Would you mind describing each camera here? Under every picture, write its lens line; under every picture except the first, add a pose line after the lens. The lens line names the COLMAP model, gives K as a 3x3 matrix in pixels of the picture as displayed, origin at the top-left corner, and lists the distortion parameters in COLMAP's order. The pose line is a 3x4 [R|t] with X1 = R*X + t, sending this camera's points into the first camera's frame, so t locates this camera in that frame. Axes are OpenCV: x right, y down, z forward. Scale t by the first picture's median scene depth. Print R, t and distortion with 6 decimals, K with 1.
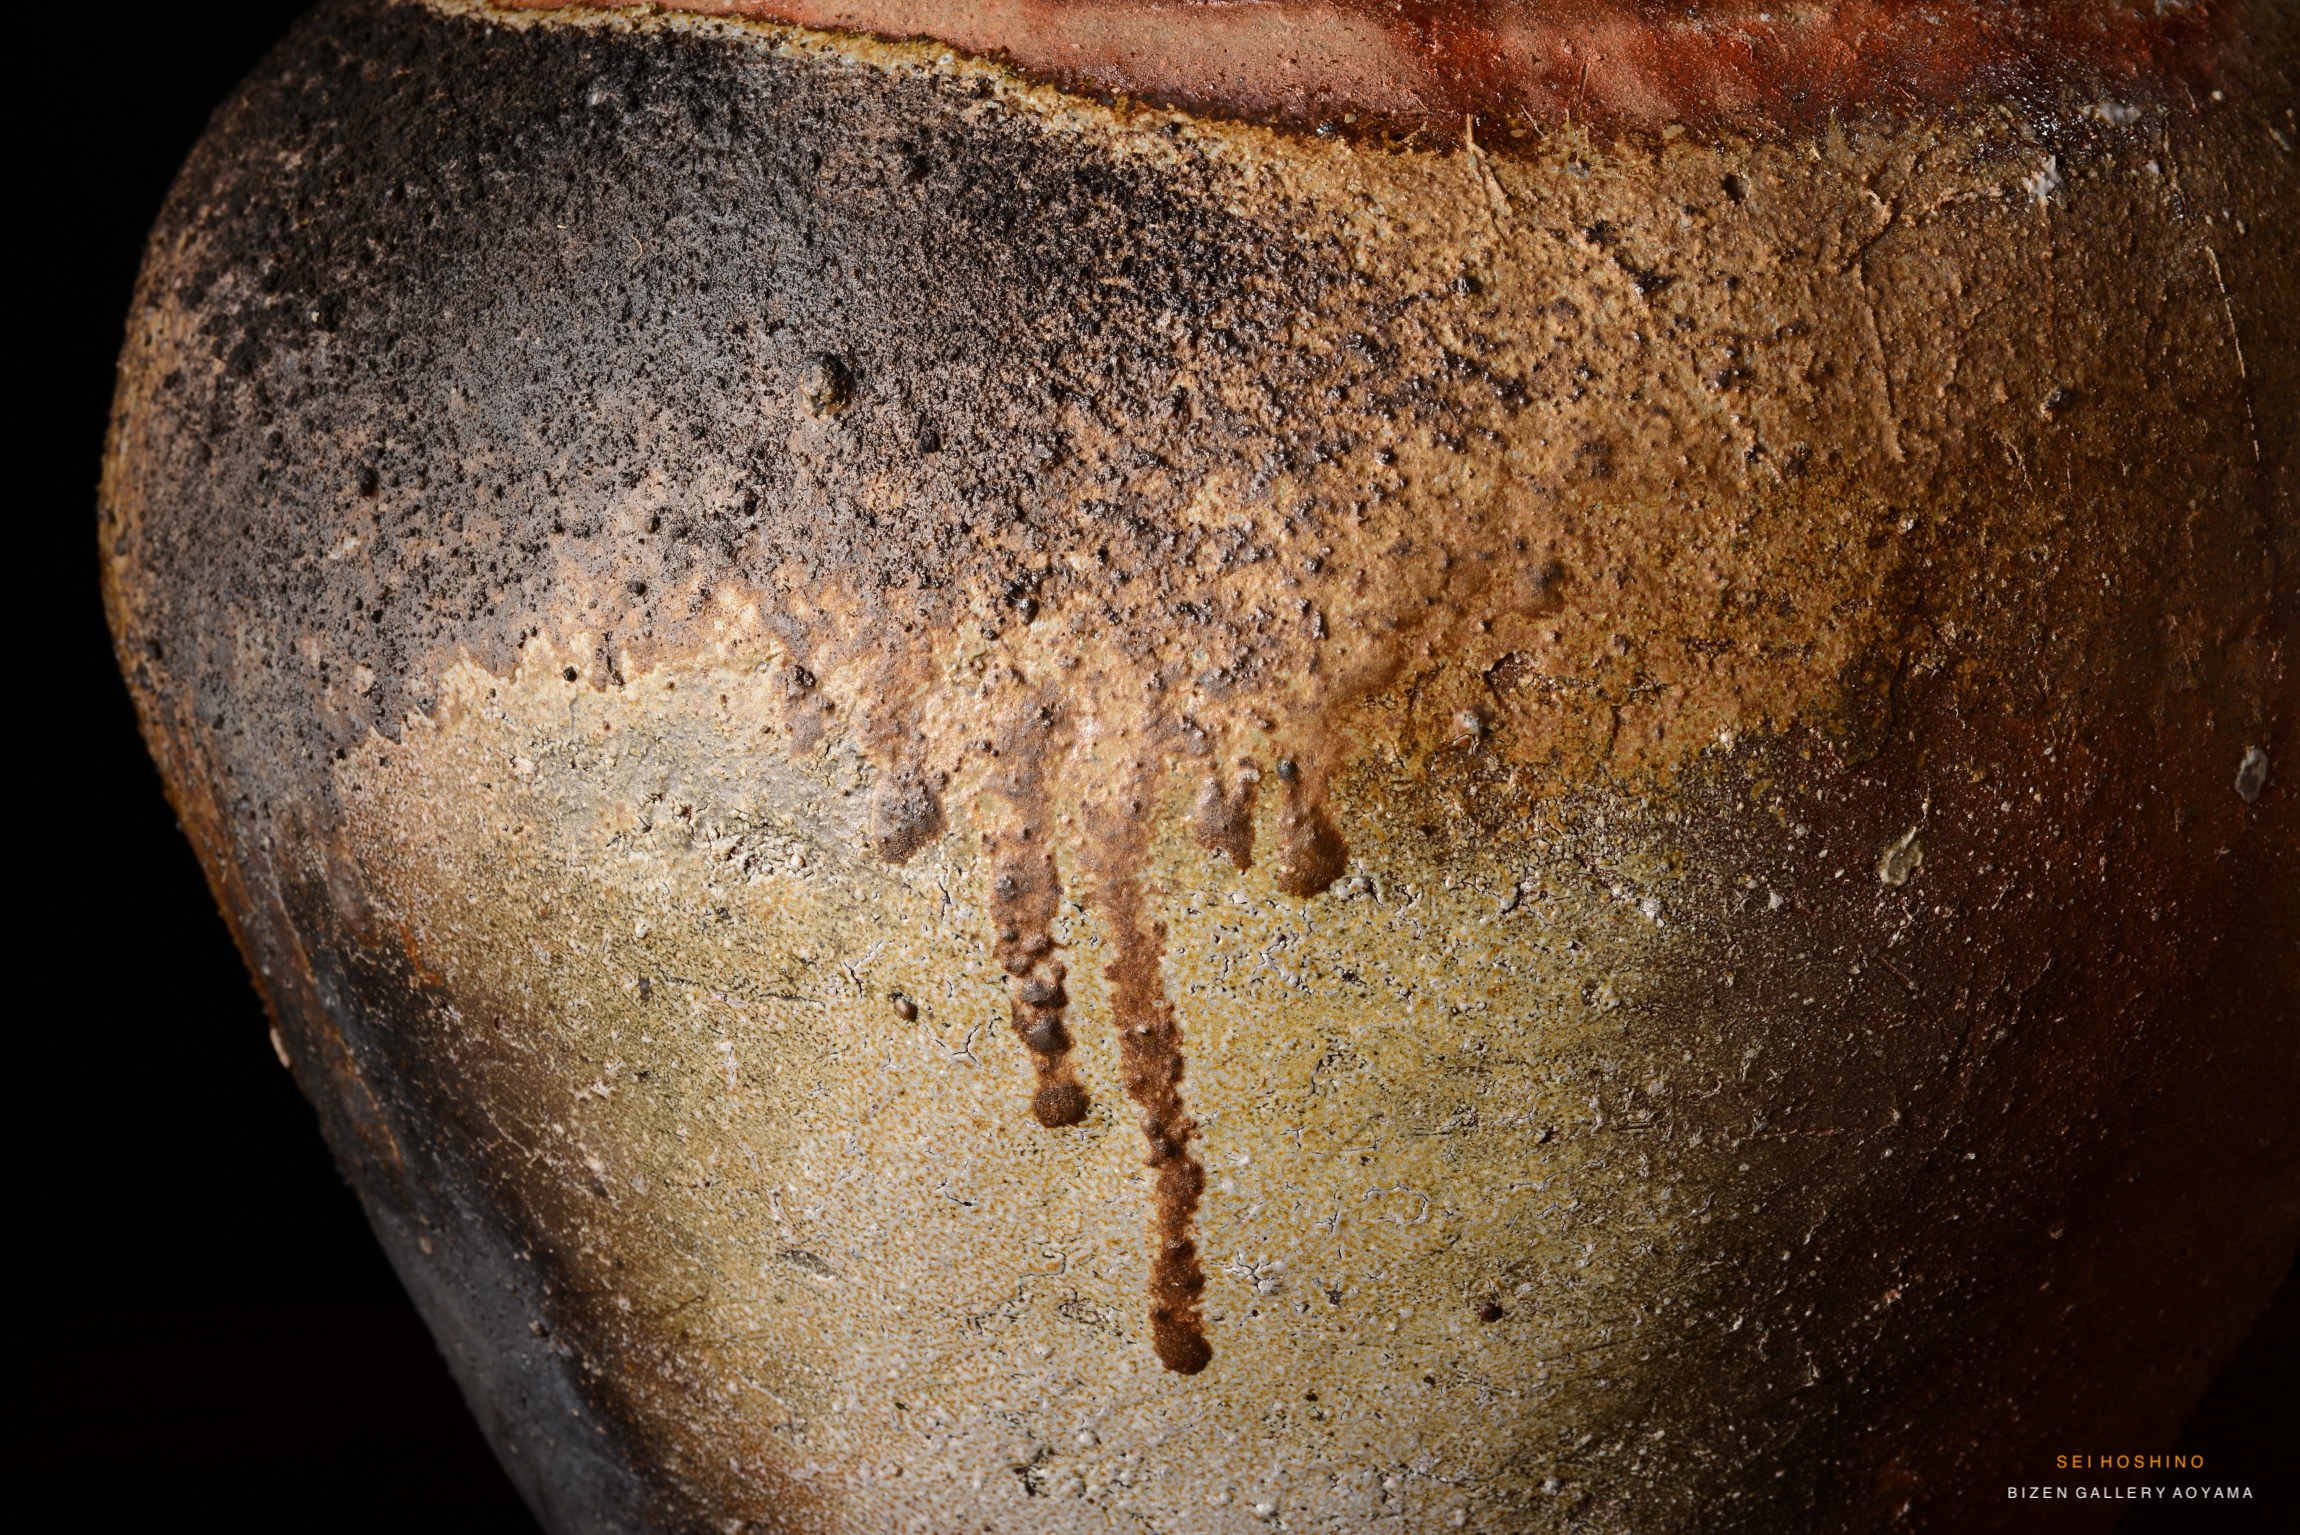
lens RADIAL K [[4768.2, 0, 1150.0], [0, 4768.2, 767.5], [0, 0, 1]] dist [0.061047, 0.405400]
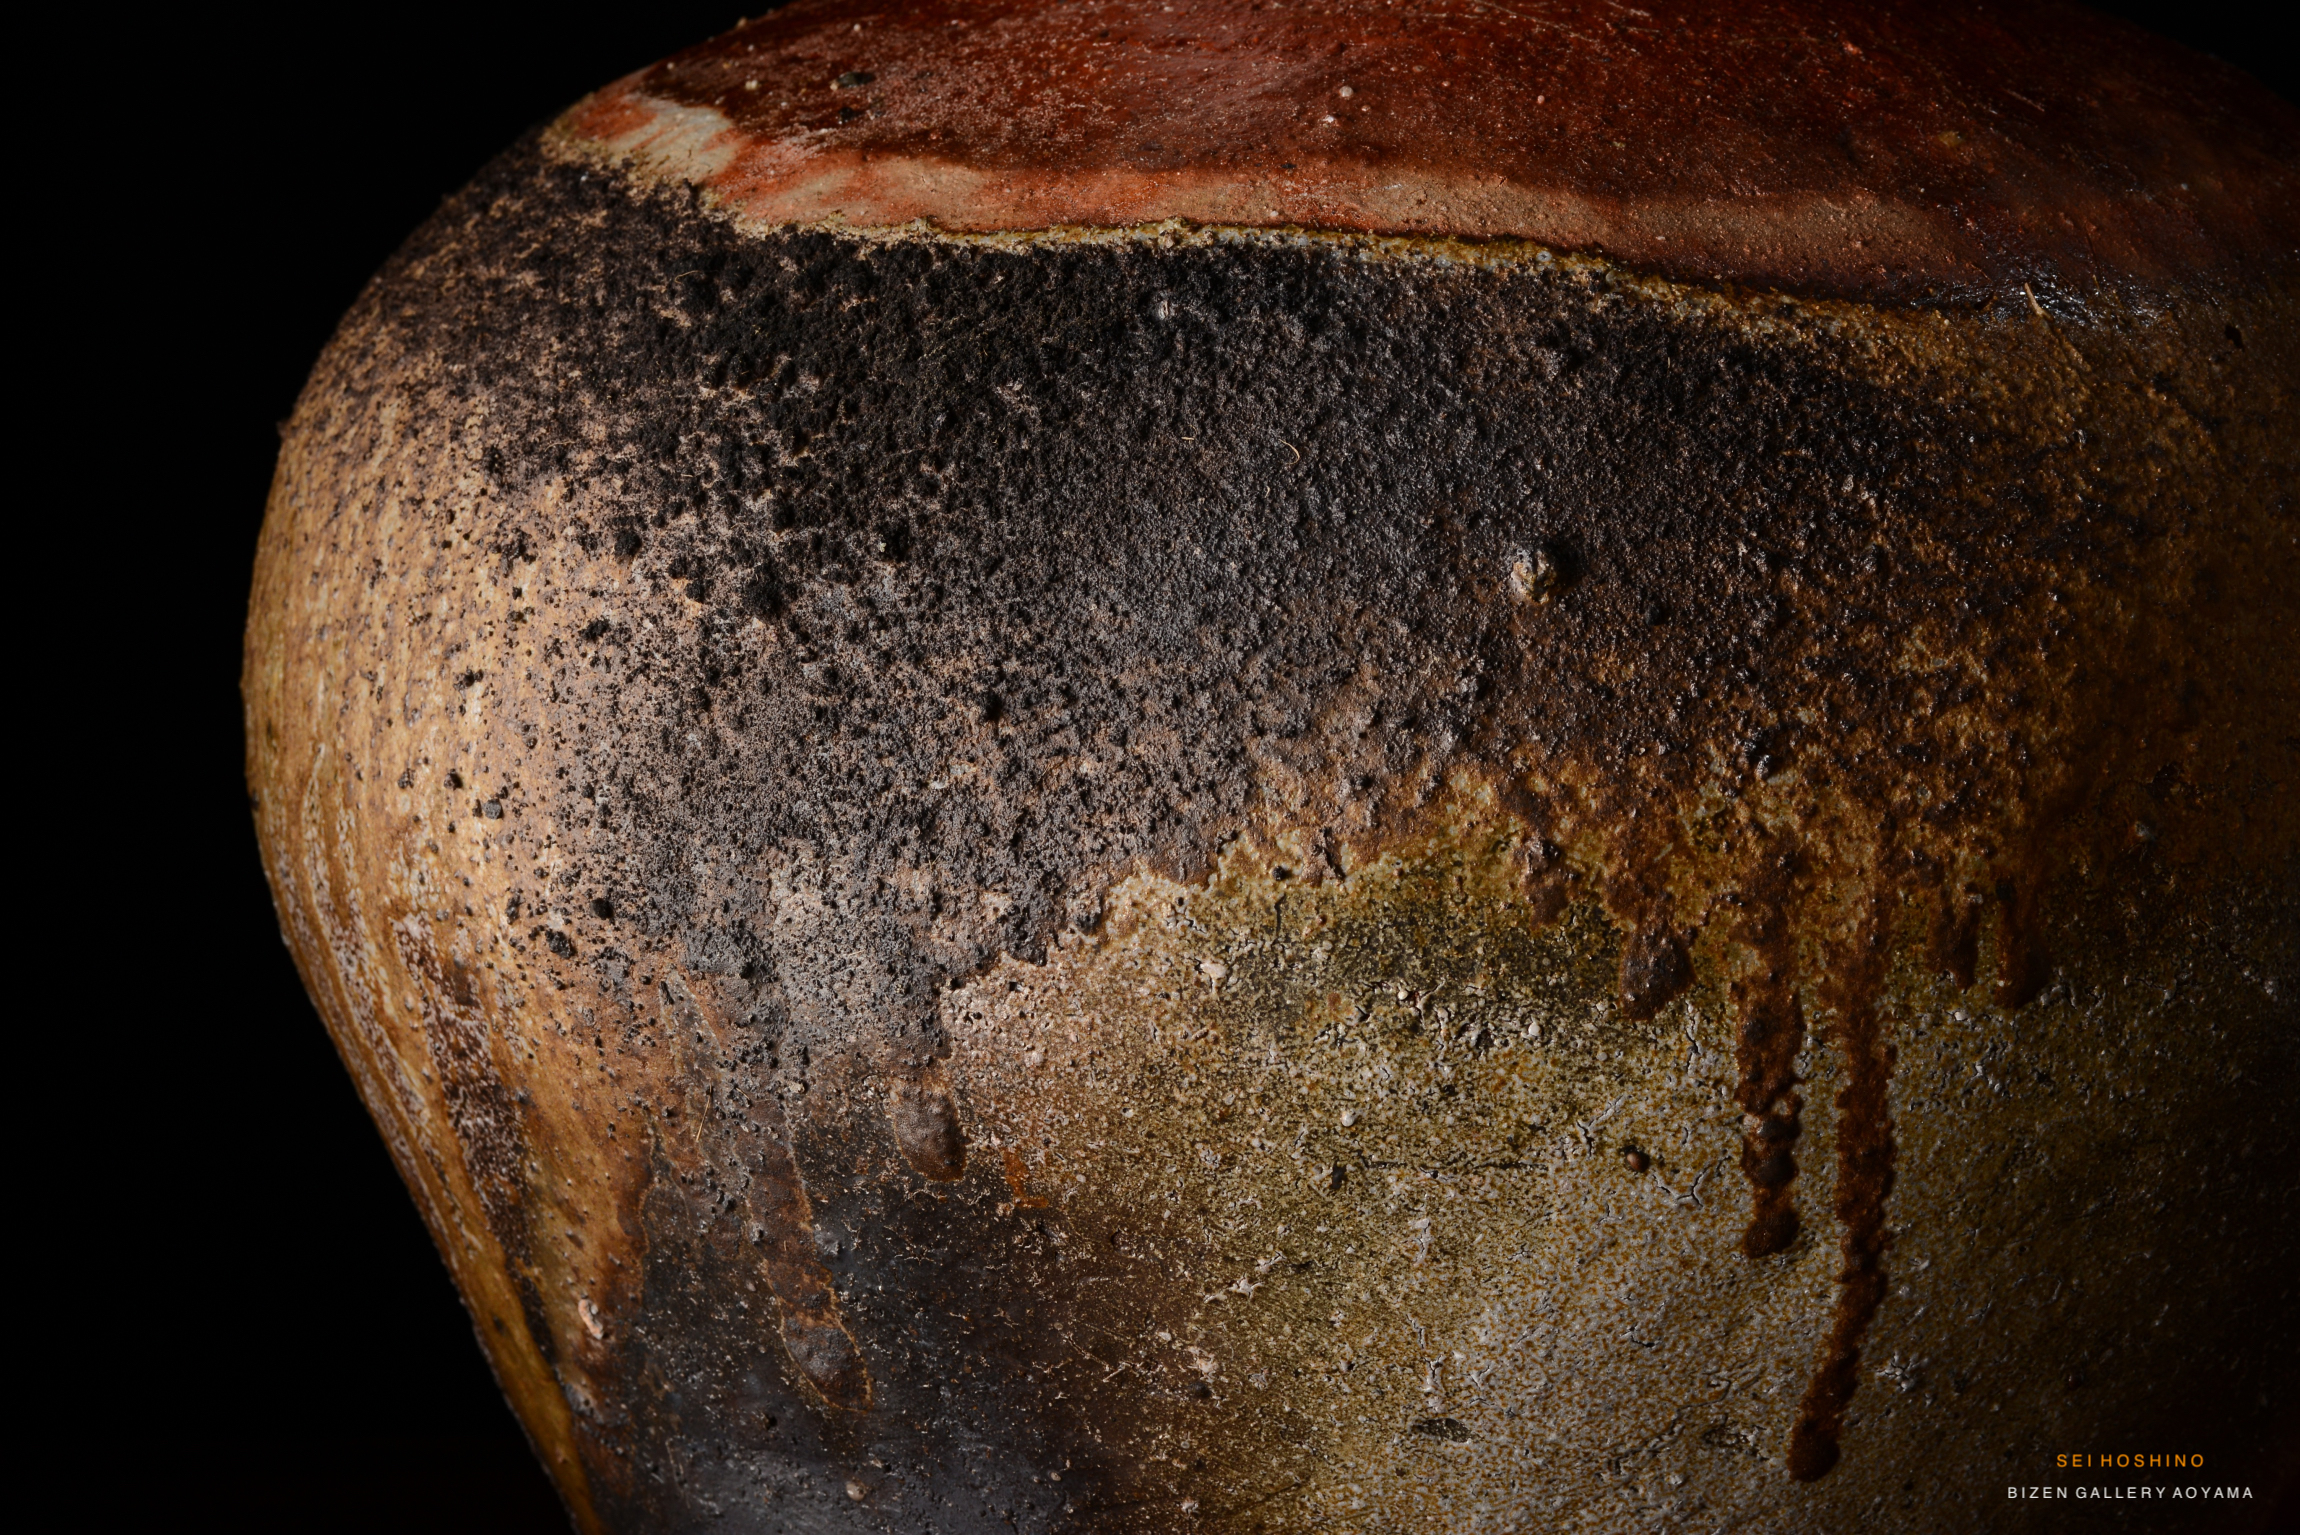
lens RADIAL K [[4768.2, 0, 1150.0], [0, 4768.2, 767.5], [0, 0, 1]] dist [0.061047, 0.405400]
pose [[0.909226, -0.086260, 0.407268, -0.564155], [0.104681, 0.994237, -0.023120, -0.021732], [-0.402926, 0.063654, 0.913016, 0.084968]]
